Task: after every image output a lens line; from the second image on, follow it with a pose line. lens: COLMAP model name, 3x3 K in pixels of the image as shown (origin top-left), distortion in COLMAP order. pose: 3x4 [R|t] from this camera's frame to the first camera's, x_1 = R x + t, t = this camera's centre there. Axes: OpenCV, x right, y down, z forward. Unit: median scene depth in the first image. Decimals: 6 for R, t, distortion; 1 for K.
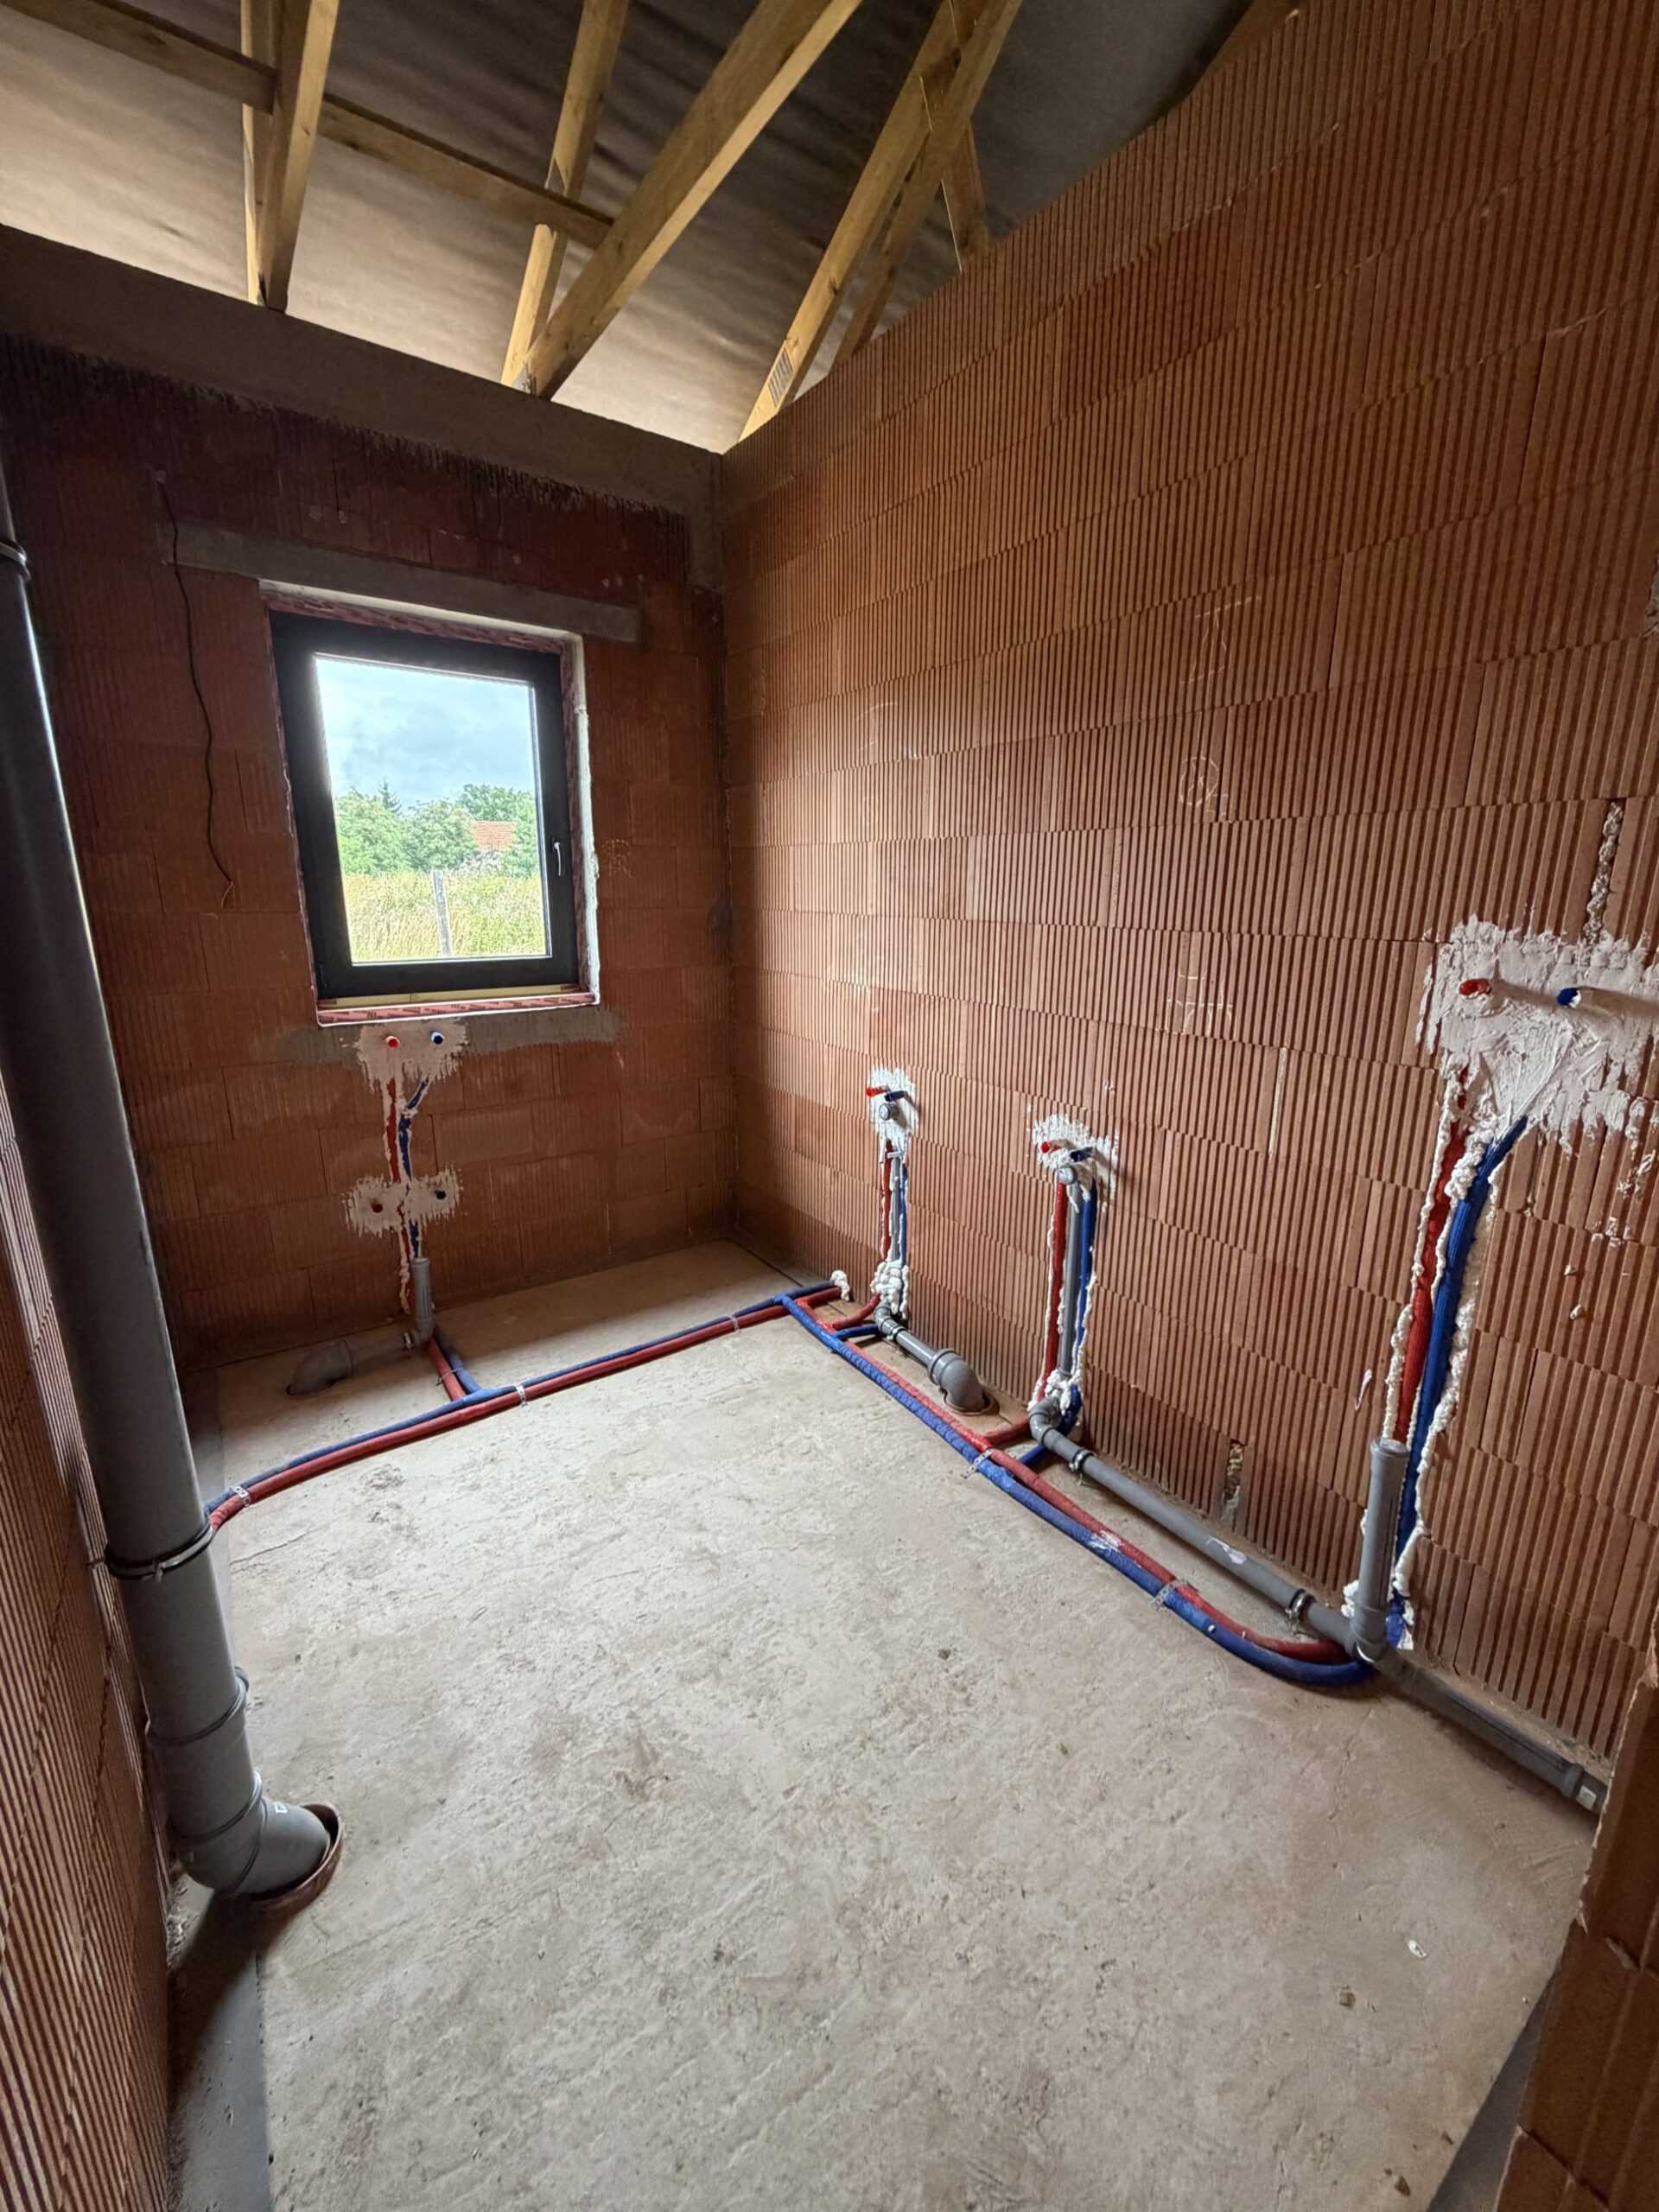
lens RADIAL K [[890.1, 0, 829.5], [0, 890.1, 1106.0], [0, 0, 1]] dist [0.000523, -0.000014]
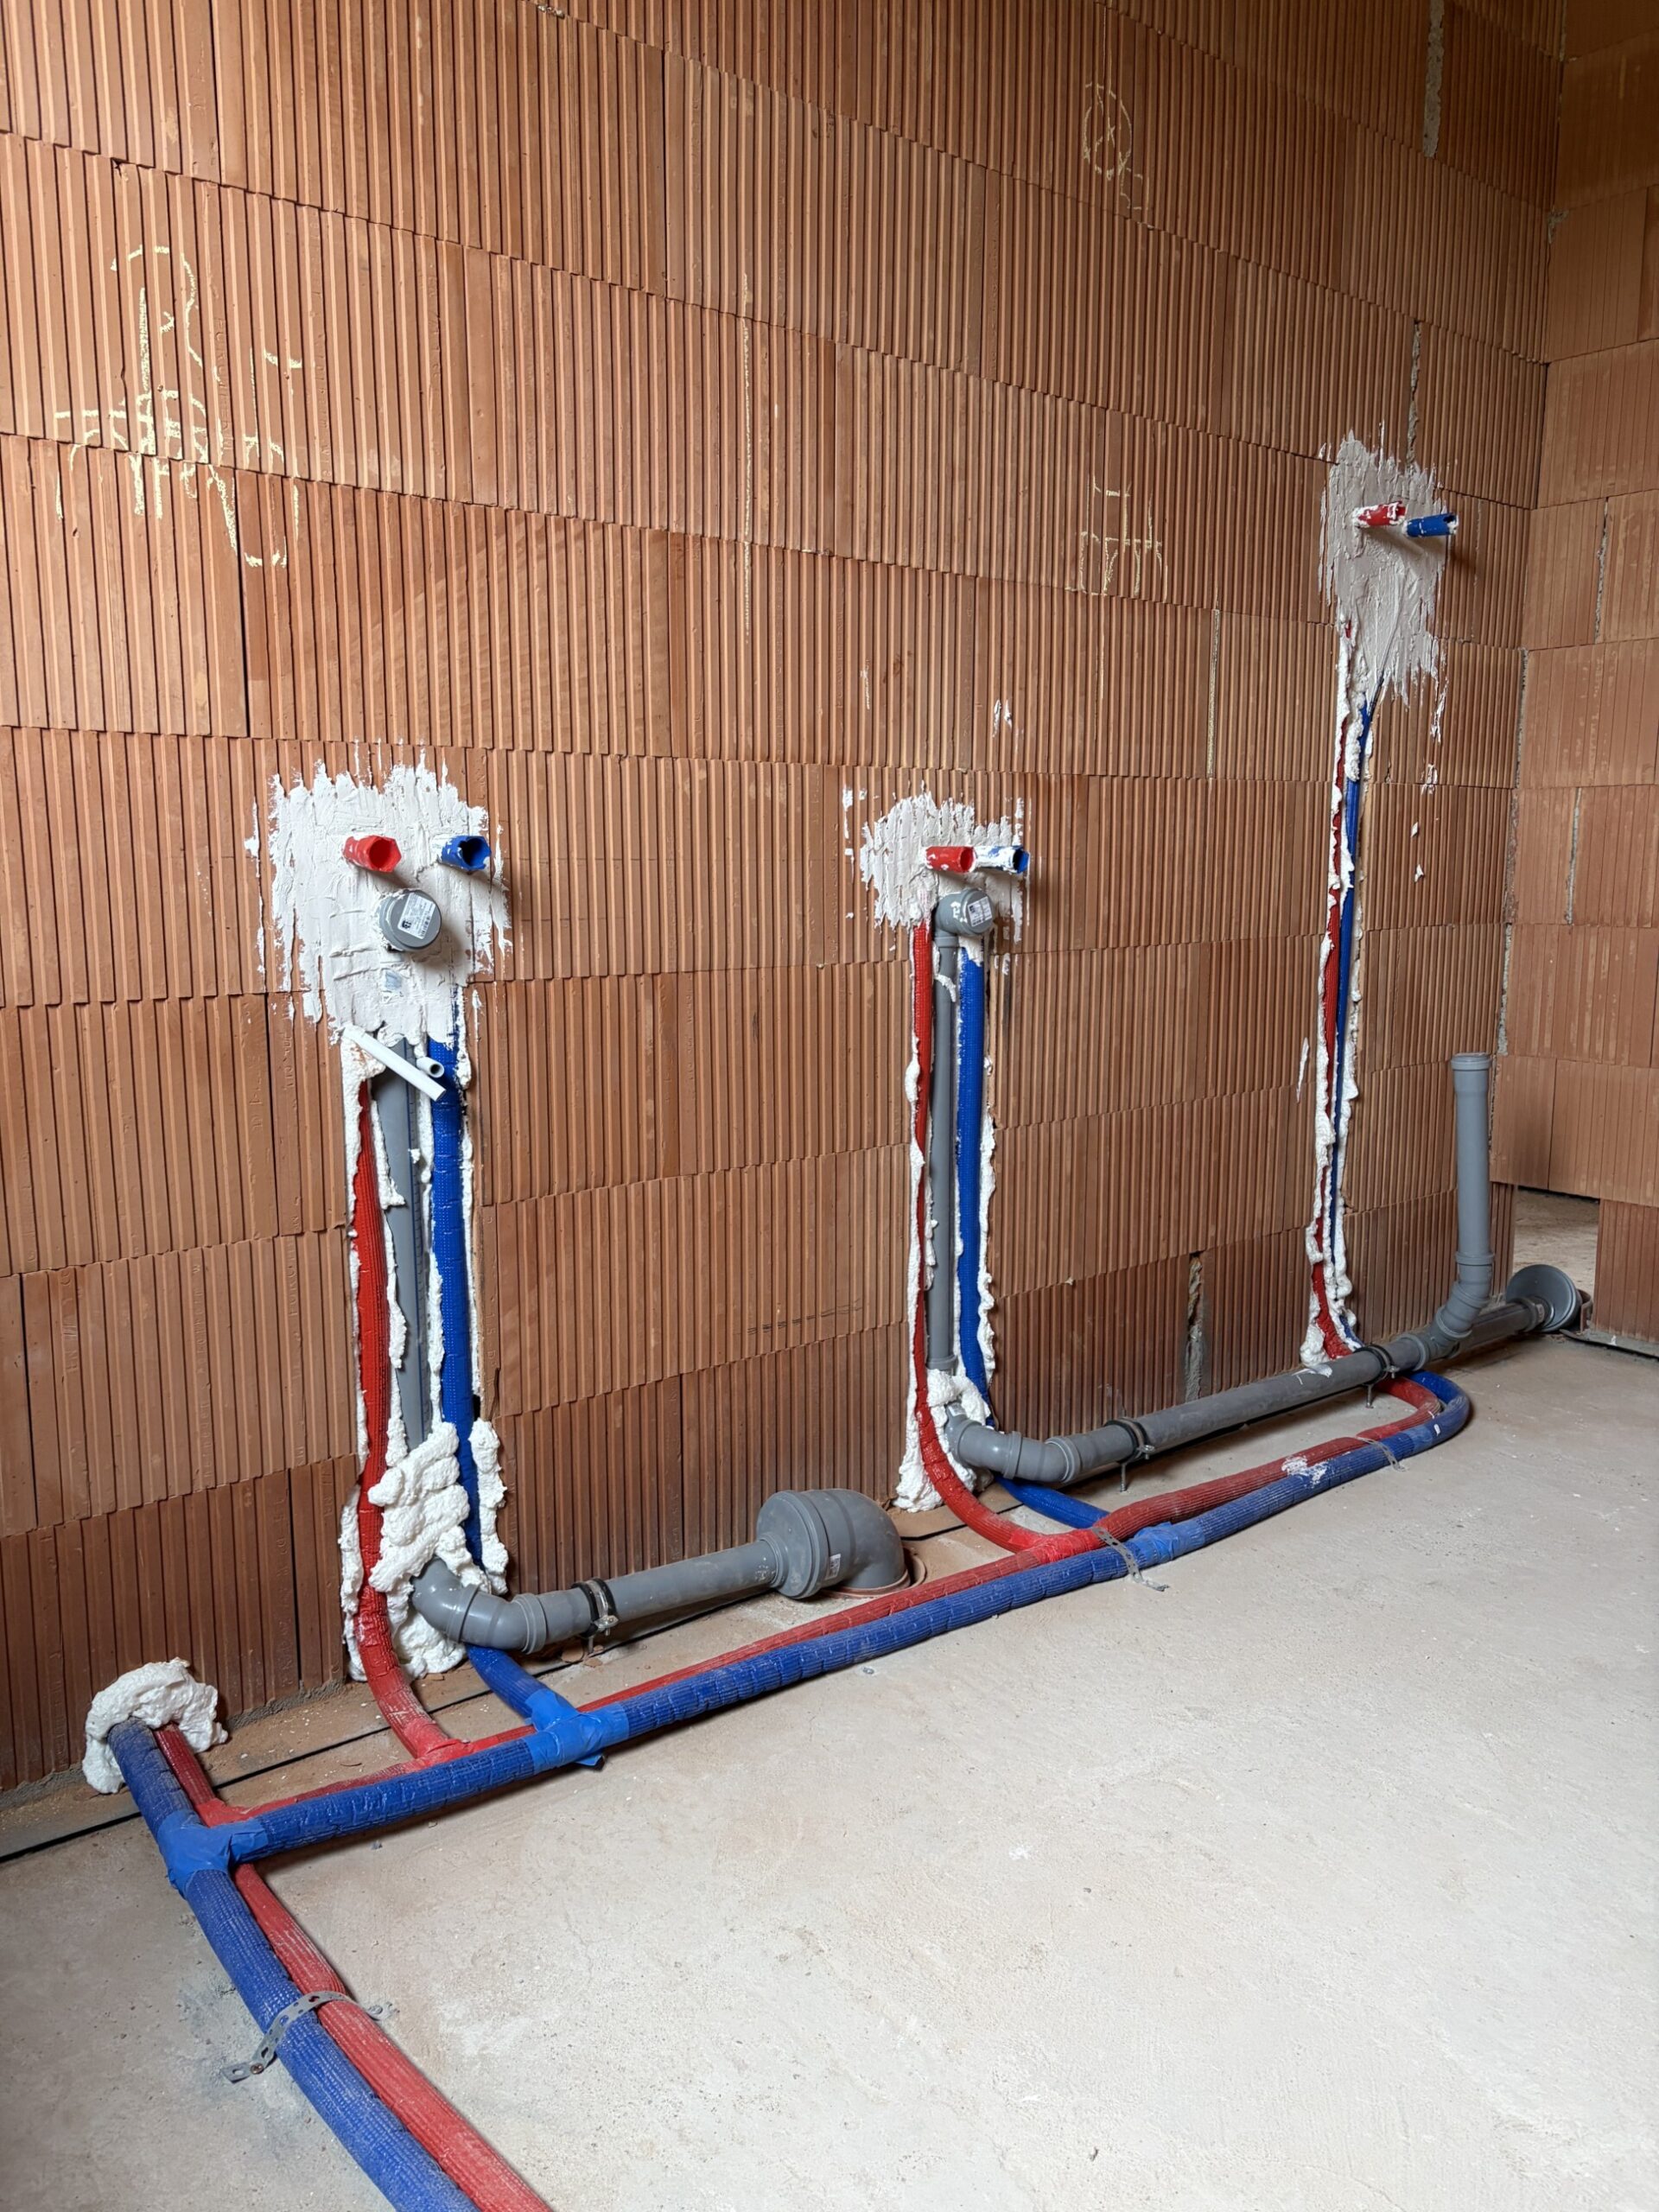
lens RADIAL K [[1680.8, 0, 829.5], [0, 1680.8, 1106.0], [0, 0, 1]] dist [0.050350, -0.004538]
pose [[-0.074311, -0.156017, 0.984955, -0.517214], [0.239433, 0.956004, 0.169495, 0.004128], [-0.968065, 0.248426, -0.033686, 0.932810]]
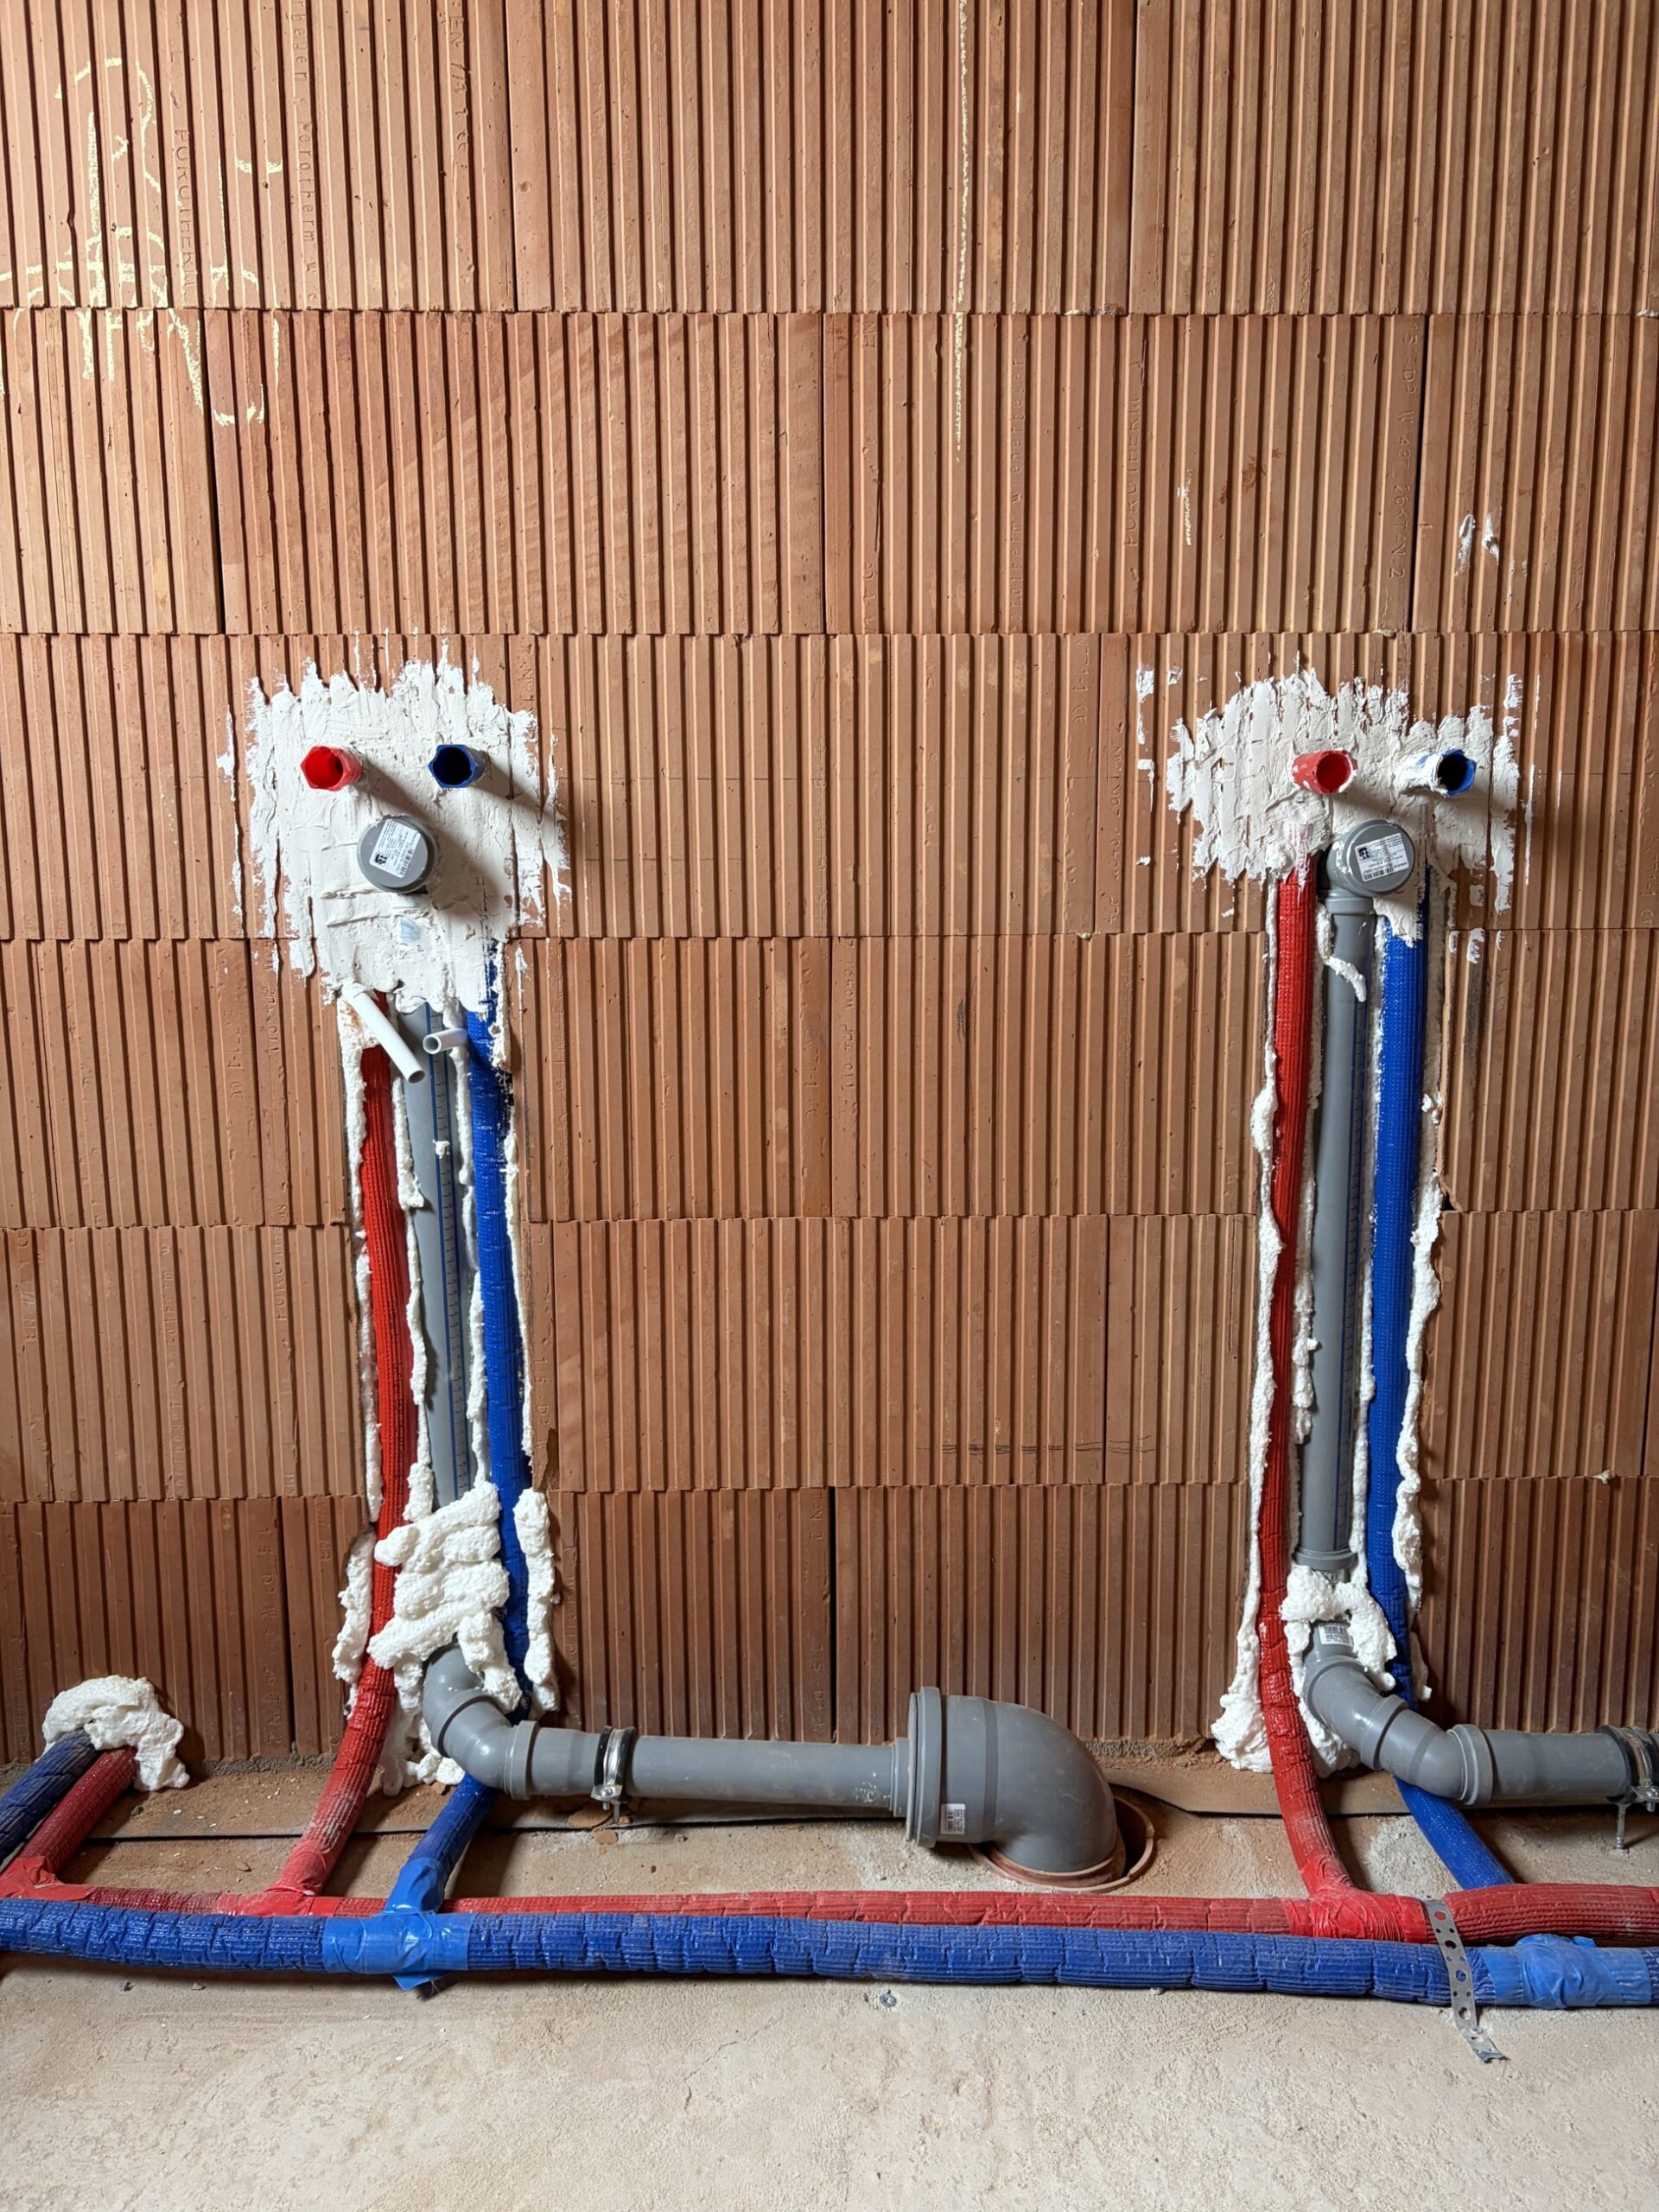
lens RADIAL K [[1651.3, 0, 828.1], [0, 1651.3, 1131.9], [0, 0, 1]] dist [0.038046, -0.004720]
pose [[0.557231, -0.134567, 0.819381, -0.247338], [0.209696, 0.977602, 0.017945, 0.097016], [-0.803443, 0.161821, 0.572969, 0.696521]]
